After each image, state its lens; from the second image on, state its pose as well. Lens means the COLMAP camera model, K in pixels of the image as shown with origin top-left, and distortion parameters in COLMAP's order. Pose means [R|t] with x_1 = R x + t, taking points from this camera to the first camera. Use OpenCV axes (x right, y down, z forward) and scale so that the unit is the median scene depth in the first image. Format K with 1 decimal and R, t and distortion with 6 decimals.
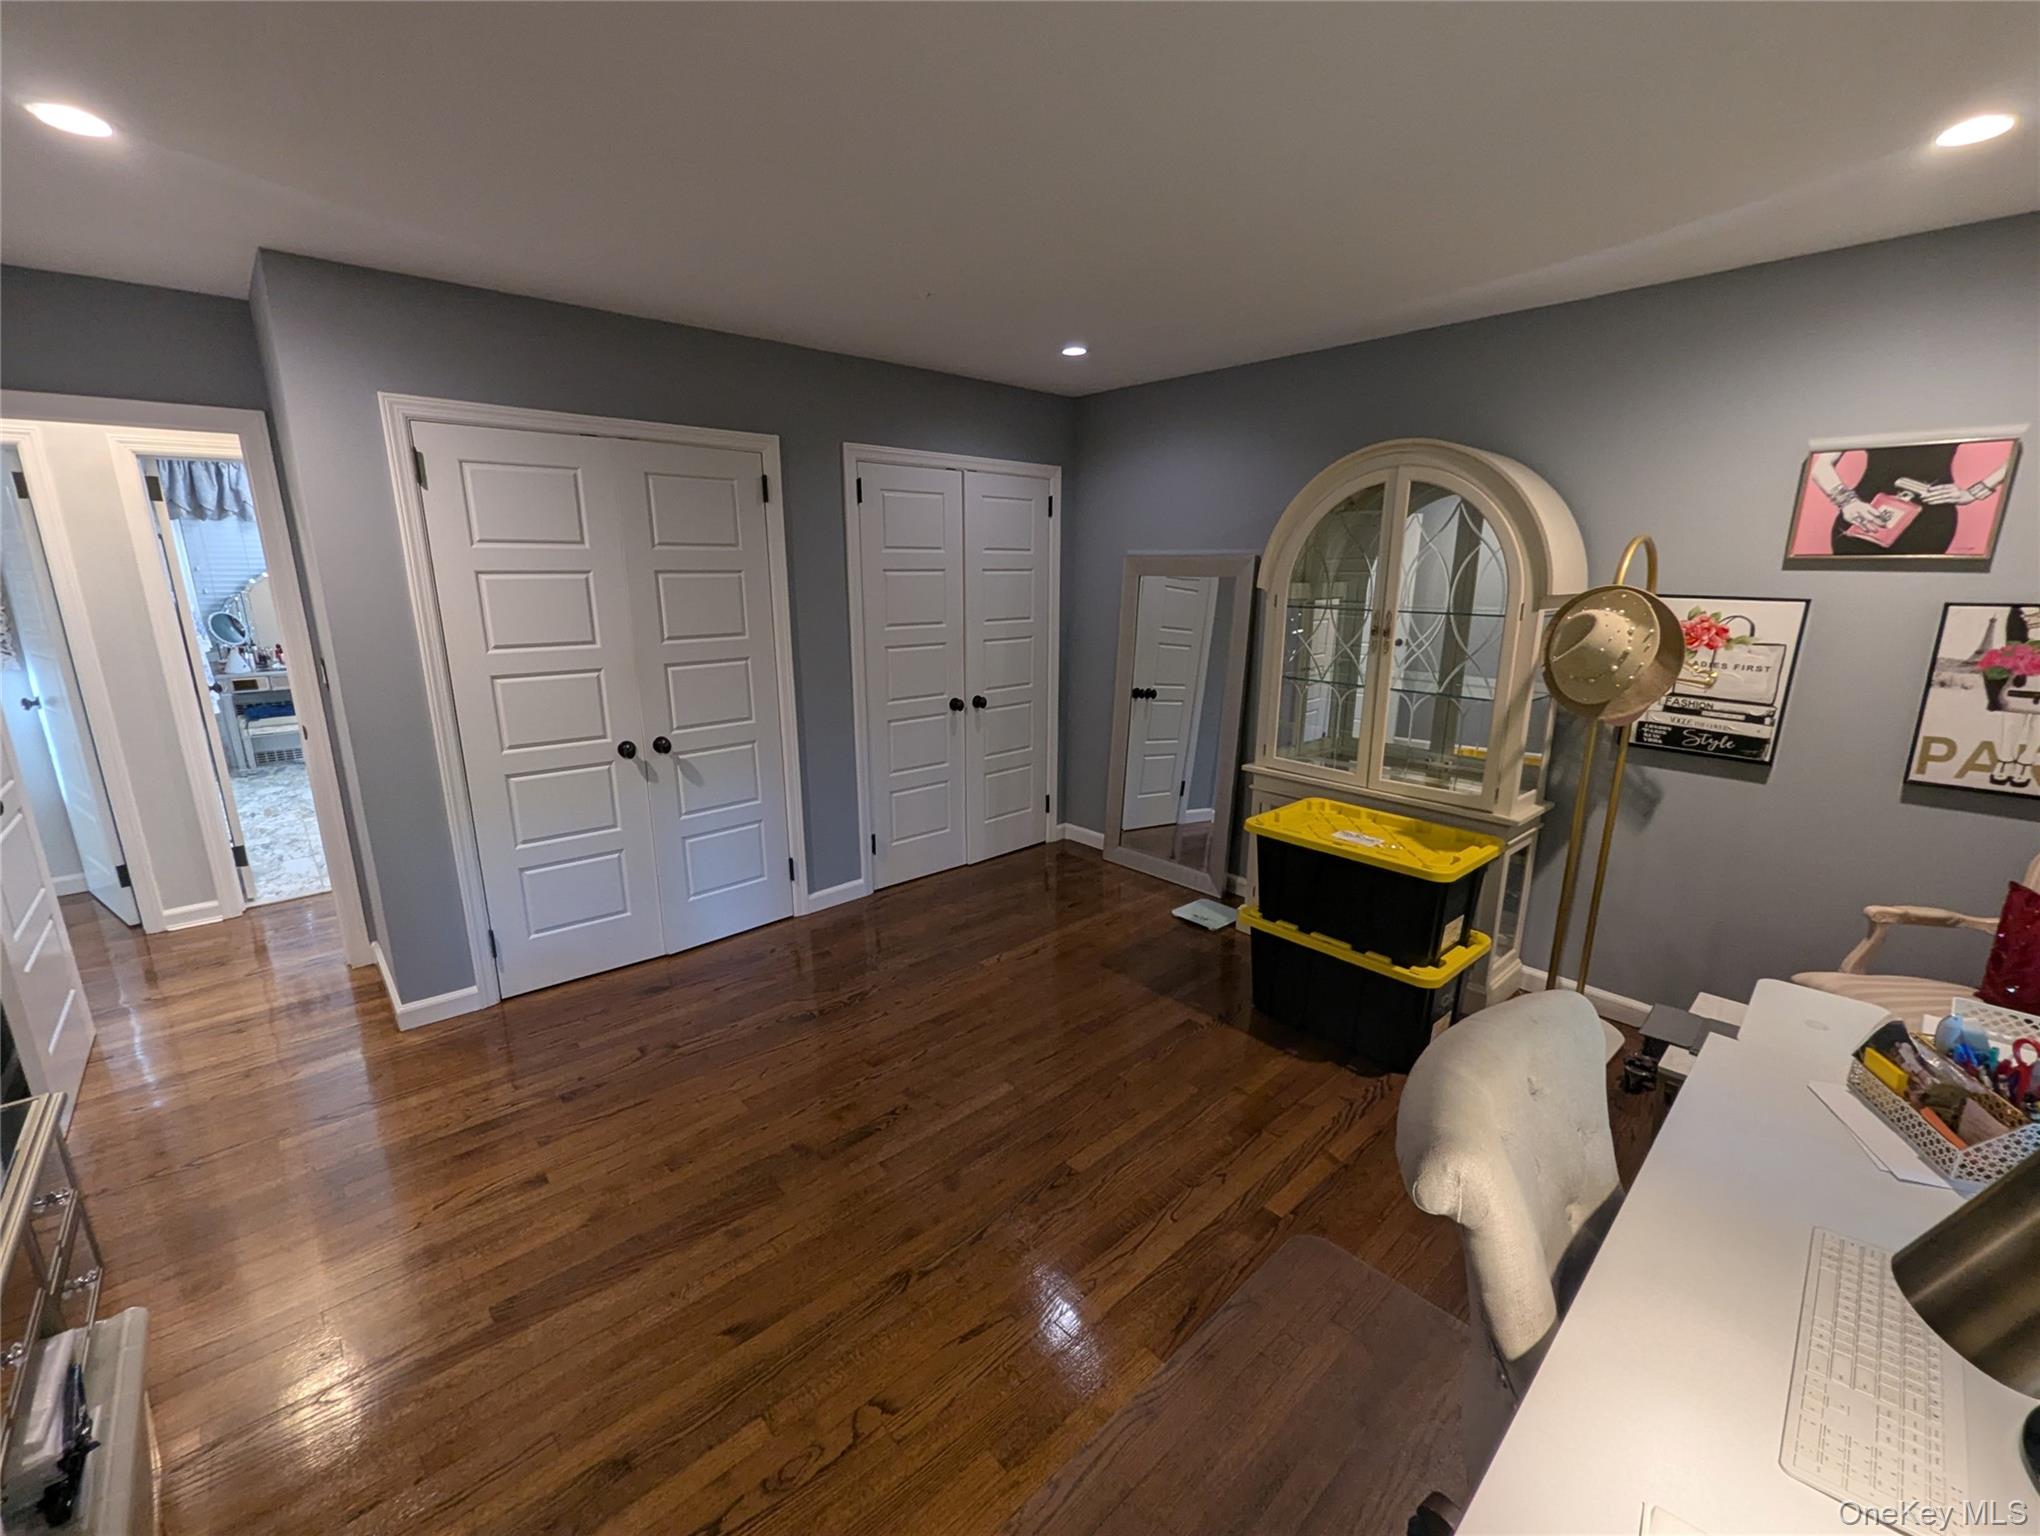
lens RADIAL K [[853.7, 0, 1034.3], [0, 853.7, 770.3], [0, 0, 1]] dist [0.000735, -0.001834]
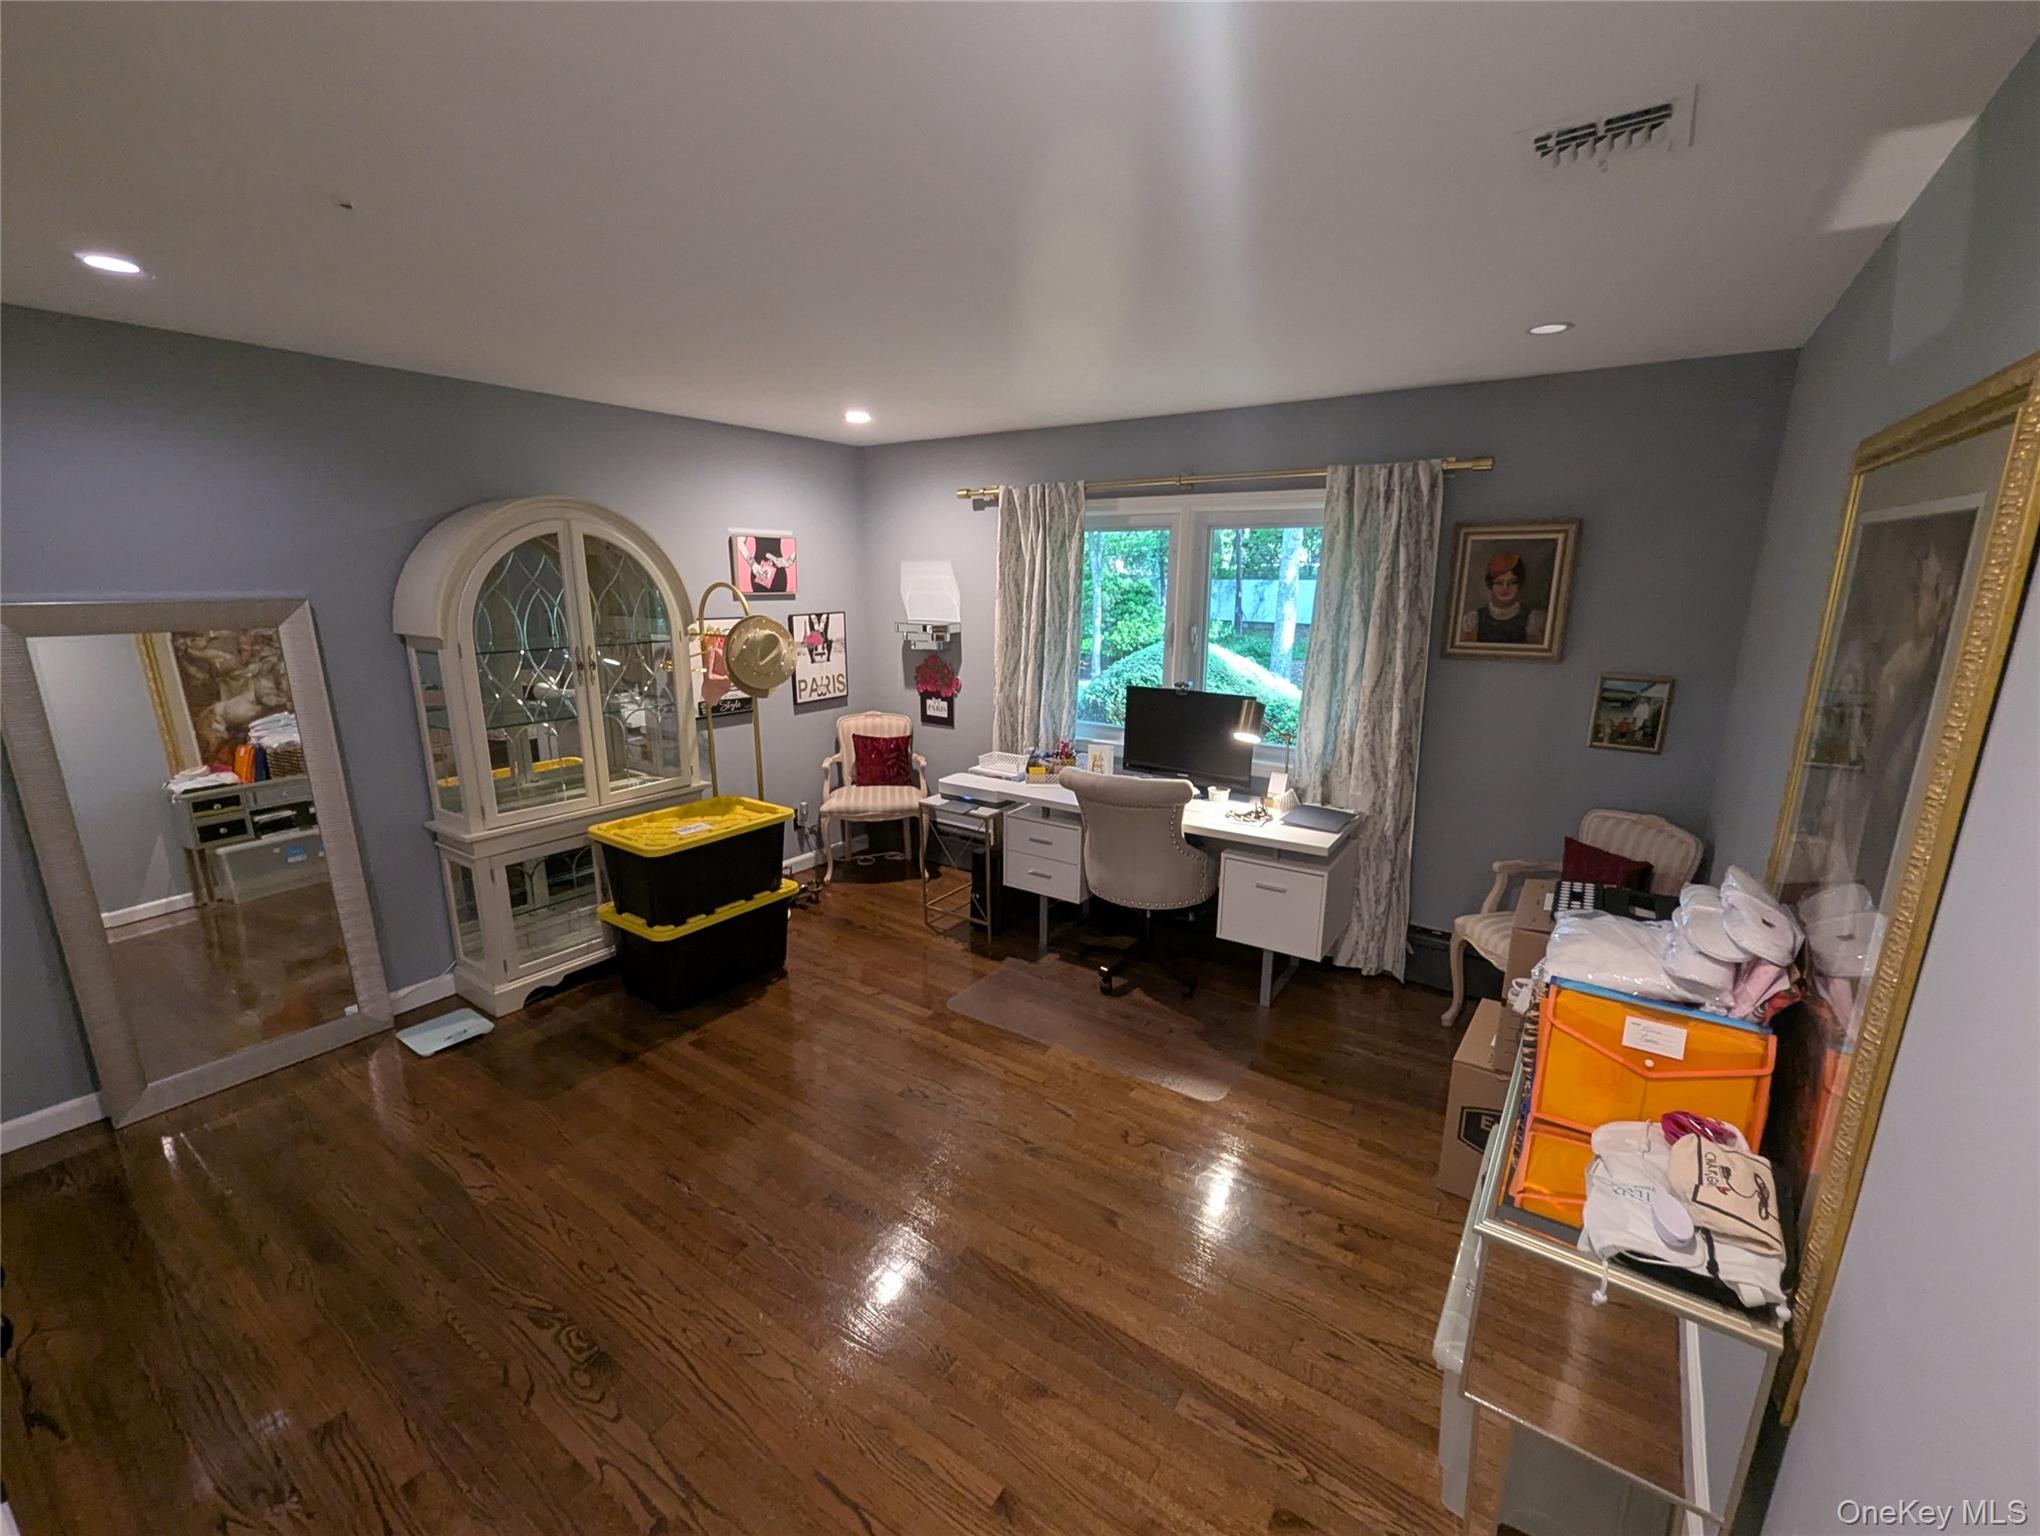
lens RADIAL K [[853.7, 0, 1025.7], [0, 853.7, 774.7], [0, 0, 1]] dist [0.000735, -0.001834]
pose [[-0.226082, -0.230210, 0.946515, -0.957387], [0.218037, 0.935060, 0.279504, -0.254006], [-0.949393, 0.269566, -0.161206, 0.790083]]
